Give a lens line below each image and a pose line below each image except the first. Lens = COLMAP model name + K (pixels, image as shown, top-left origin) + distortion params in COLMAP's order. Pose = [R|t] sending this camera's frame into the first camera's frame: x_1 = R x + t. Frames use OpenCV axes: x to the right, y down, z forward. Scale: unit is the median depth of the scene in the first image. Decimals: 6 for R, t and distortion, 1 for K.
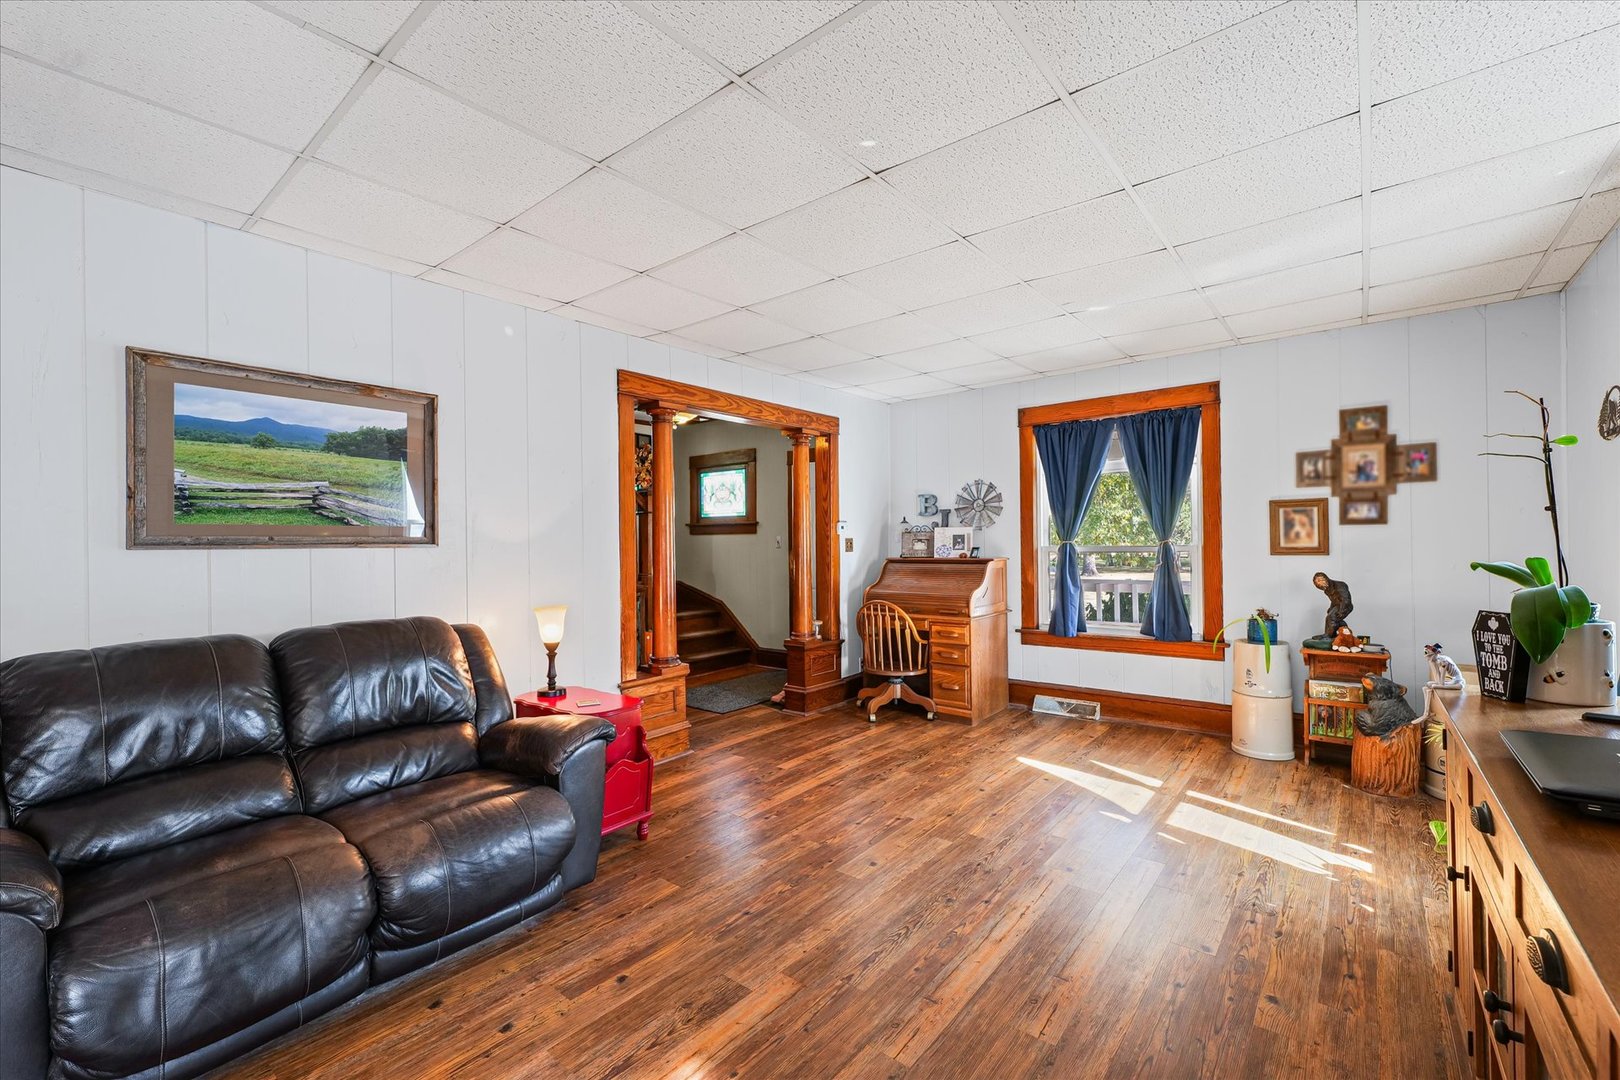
lens RADIAL K [[674.2, 0, 816.8], [0, 674.2, 544.0], [0, 0, 1]] dist [0.002400, 0.000434]
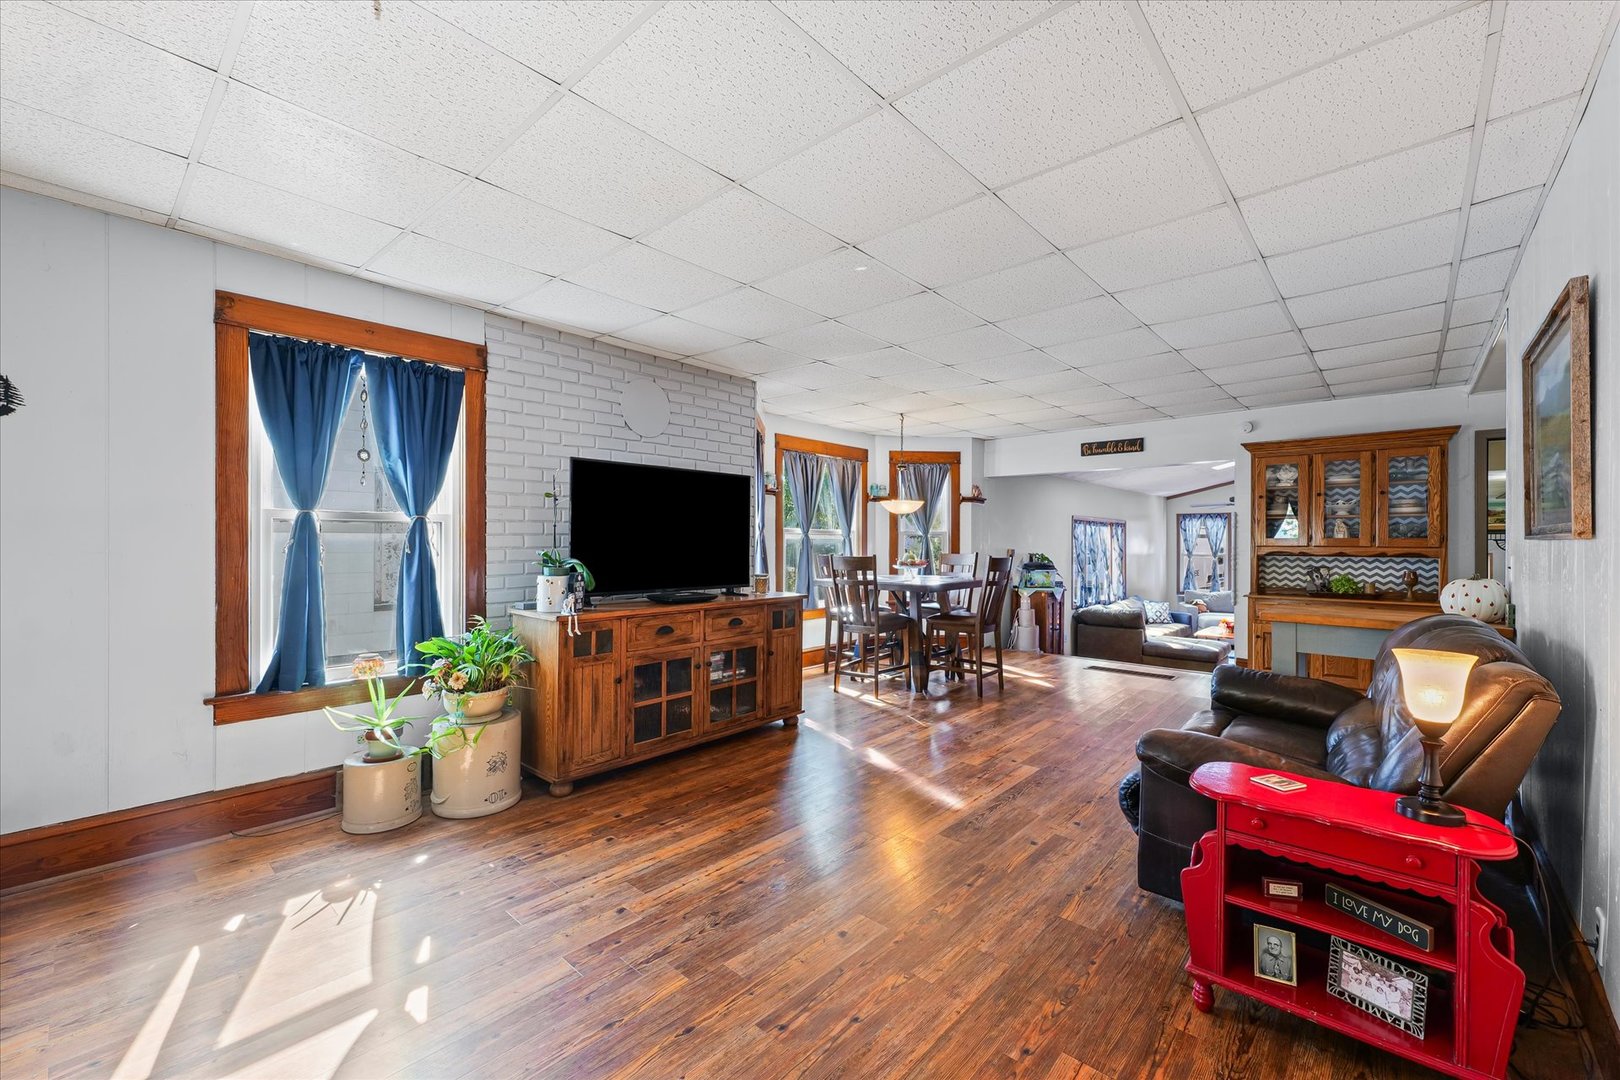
lens RADIAL K [[644.9, 0, 833.1], [0, 644.9, 543.2], [0, 0, 1]] dist [0.000516, 0.000079]
pose [[-0.999687, 0.005029, 0.024508, 0.052736], [0.005021, 0.999987, -0.000423, 0.004359], [-0.024510, -0.000300, -0.999700, 1.268659]]
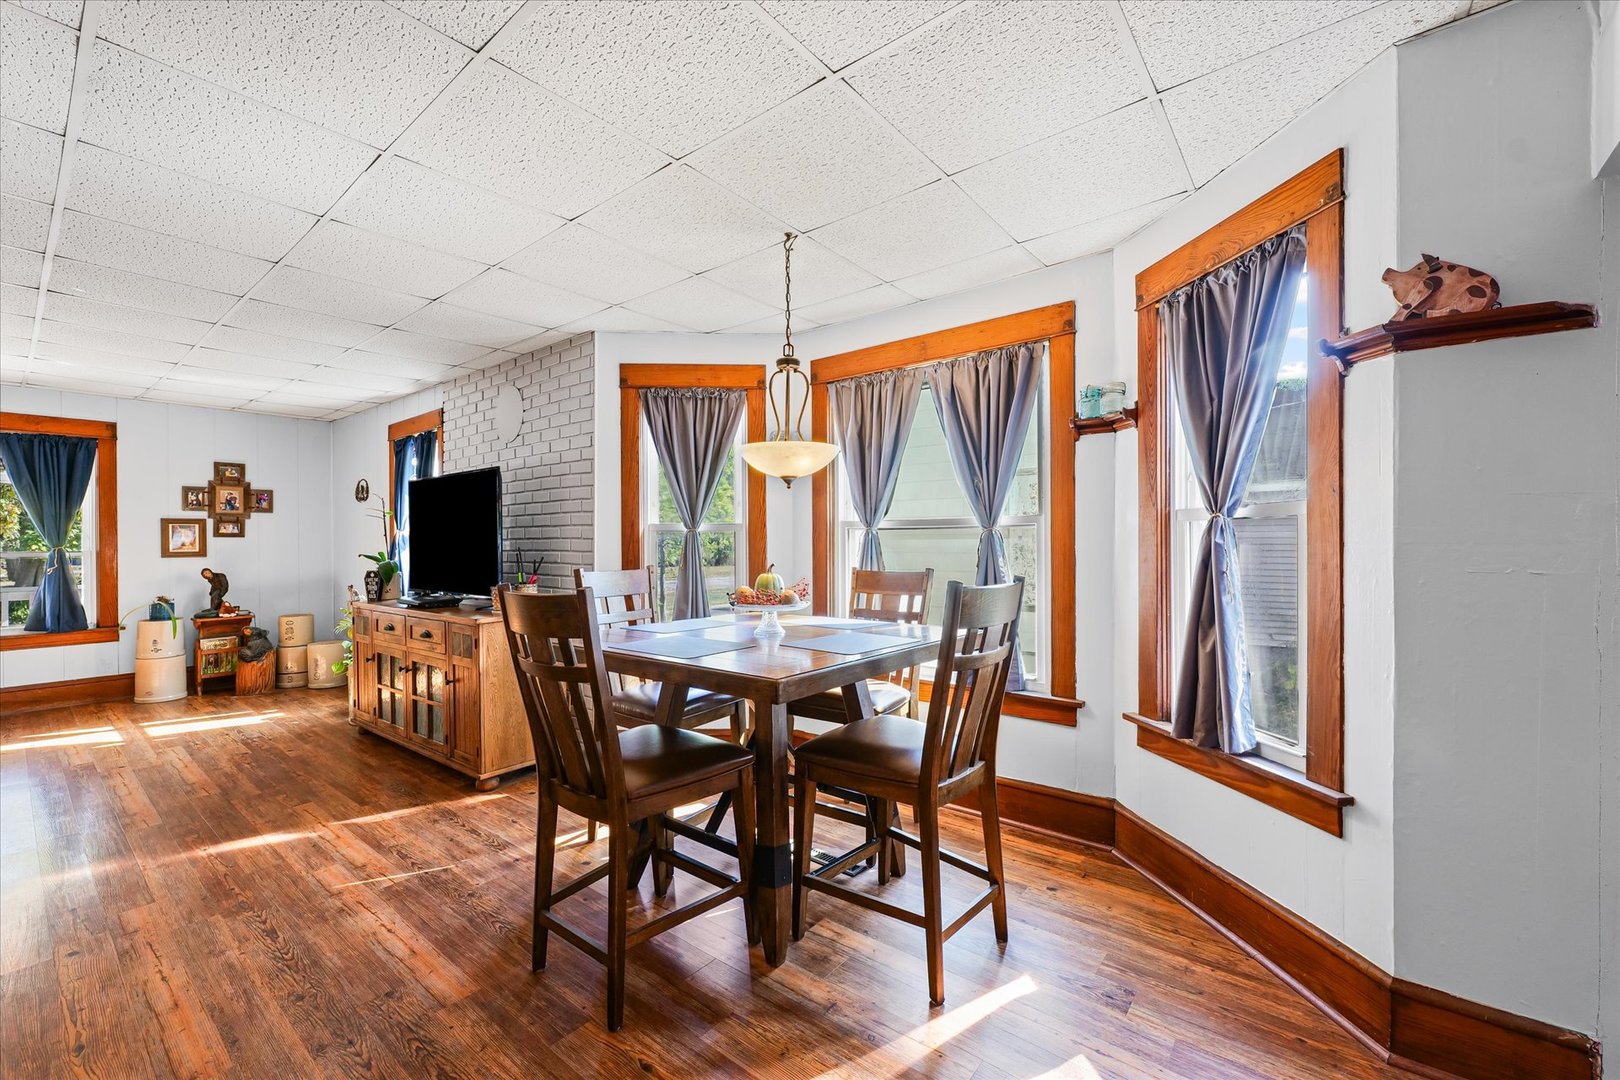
lens RADIAL K [[674.2, 0, 816.8], [0, 674.2, 544.0], [0, 0, 1]] dist [0.002400, 0.000434]
pose [[0.000588, 0.007795, 0.999969, -0.778616], [0.004590, 0.999959, -0.007798, 0.006078], [-0.999989, 0.004594, 0.000552, -0.376719]]
